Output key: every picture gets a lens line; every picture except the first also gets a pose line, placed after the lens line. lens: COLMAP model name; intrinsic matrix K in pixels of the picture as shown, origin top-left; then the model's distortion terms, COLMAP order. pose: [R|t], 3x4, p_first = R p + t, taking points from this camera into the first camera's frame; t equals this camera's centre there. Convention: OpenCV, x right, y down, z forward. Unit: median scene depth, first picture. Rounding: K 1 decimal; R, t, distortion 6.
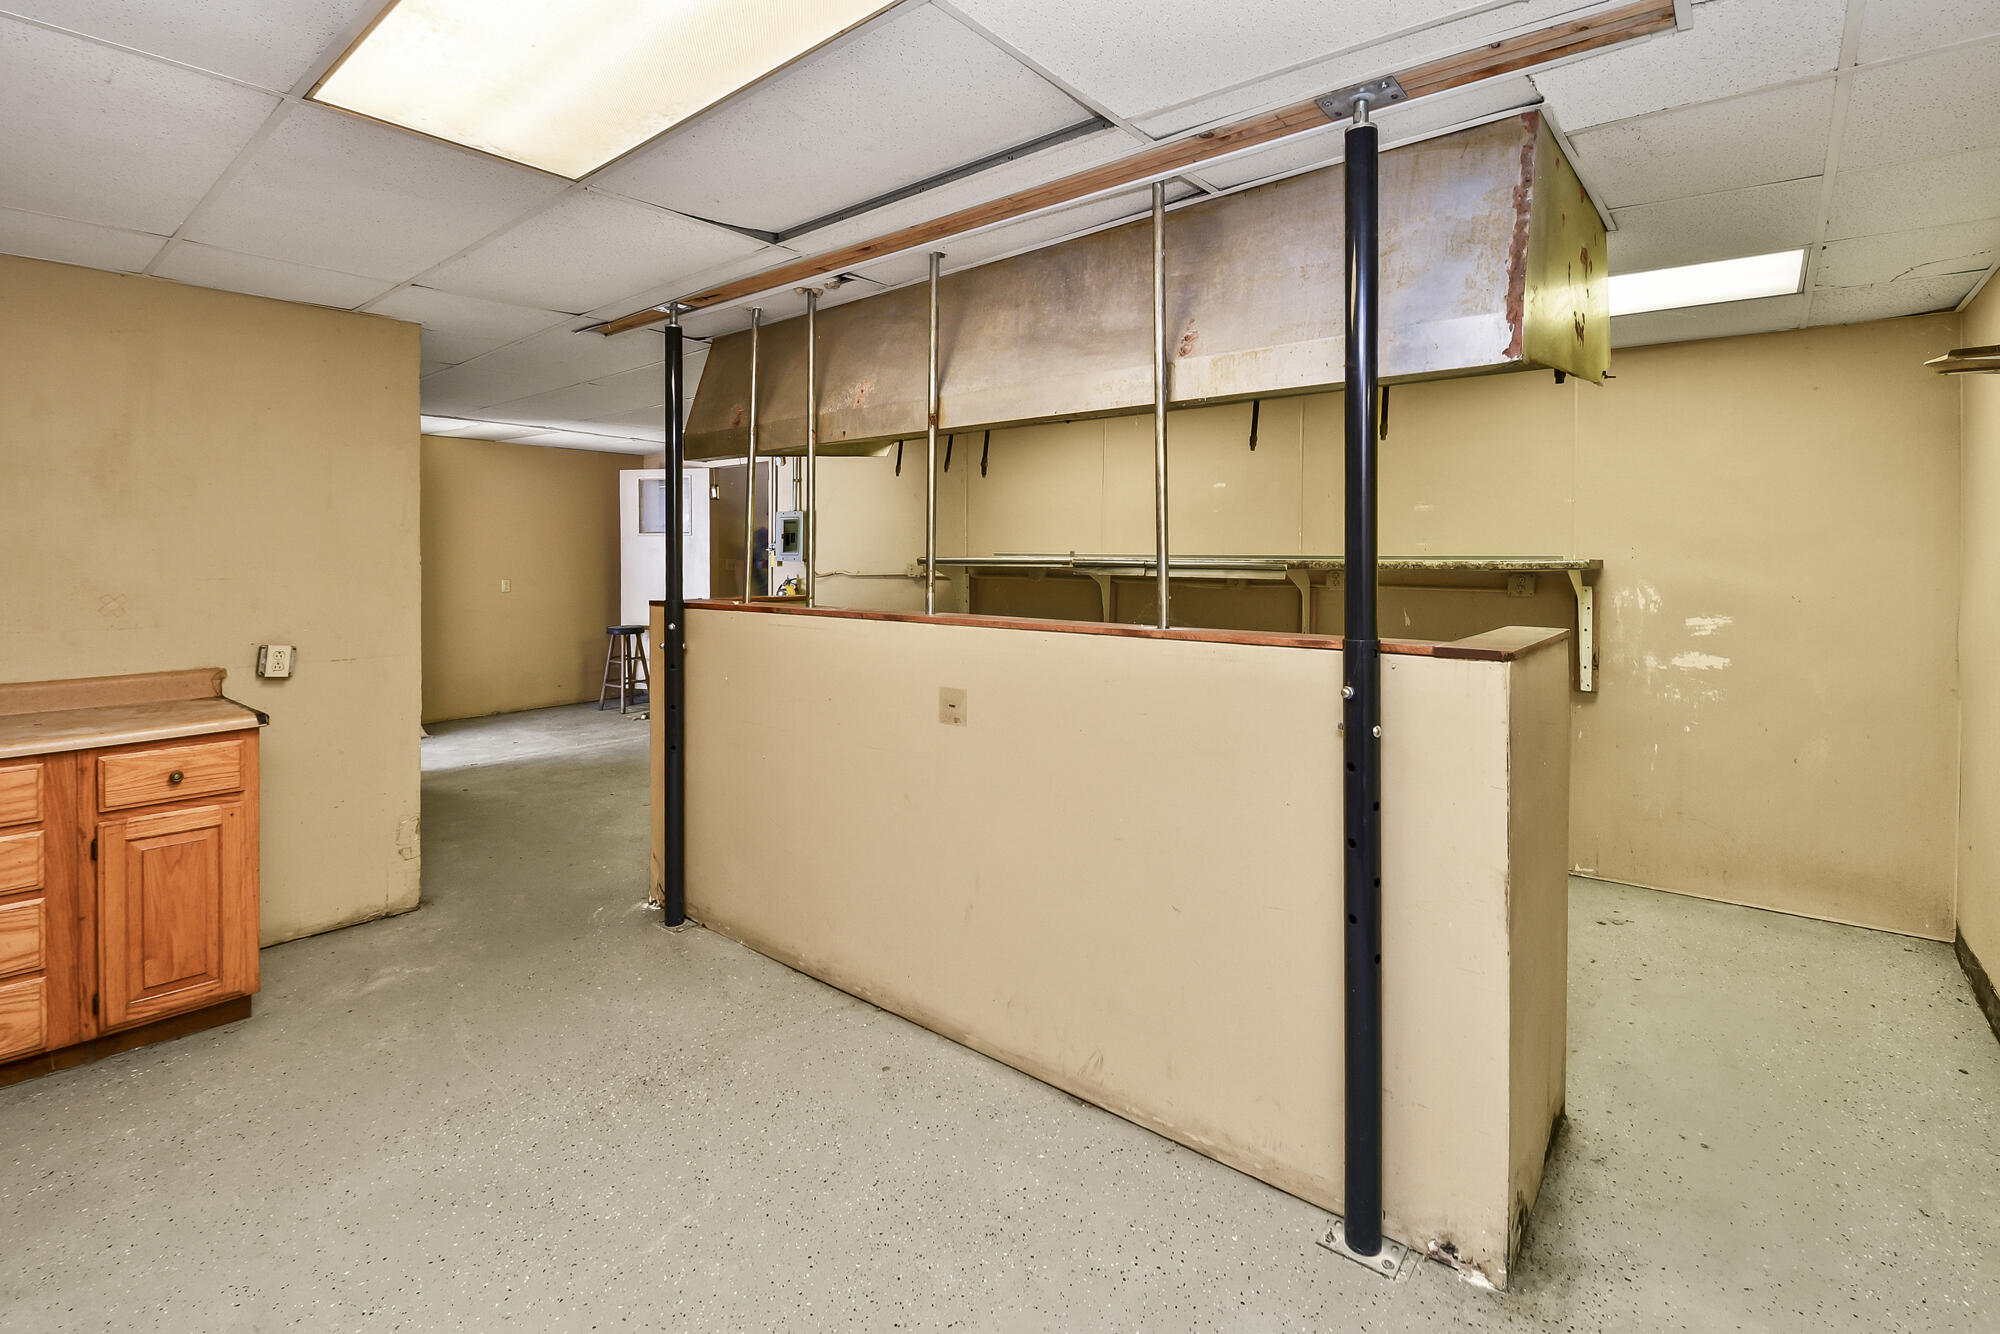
lens RADIAL K [[906.5, 0, 968.8], [0, 906.5, 567.4], [0, 0, 1]] dist [-0.000053, -0.008997]
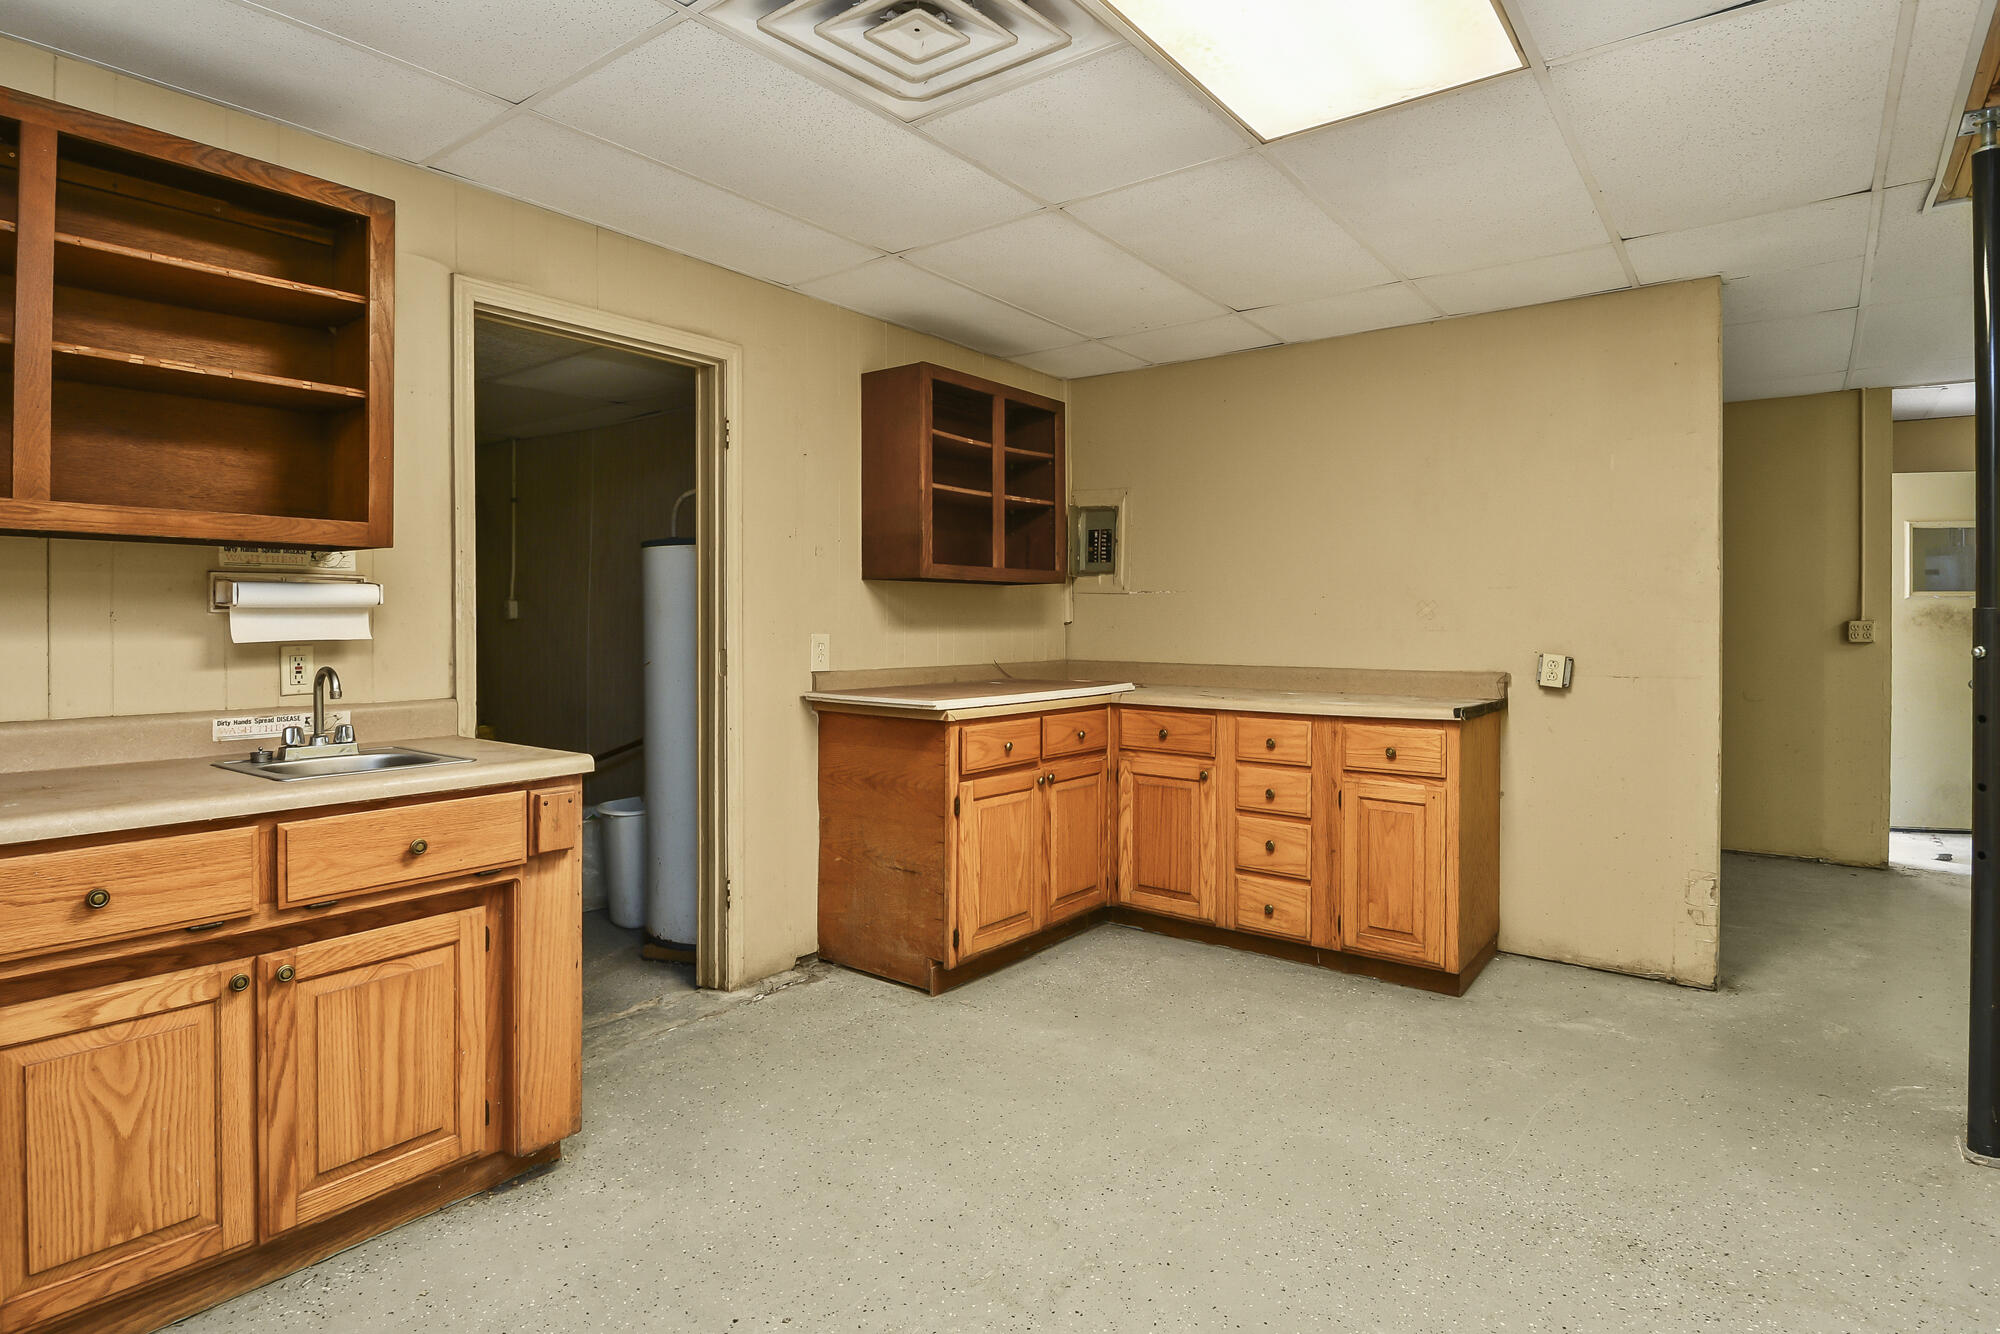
lens RADIAL K [[1057.6, 0, 1001.0], [0, 1057.6, 627.5], [0, 0, 1]] dist [0.005658, -0.009125]
pose [[0.062056, 0.009068, -0.998032, 0.424107], [-0.009899, 0.999915, 0.008470, 0.065018], [0.998024, 0.009354, 0.062140, 0.405414]]
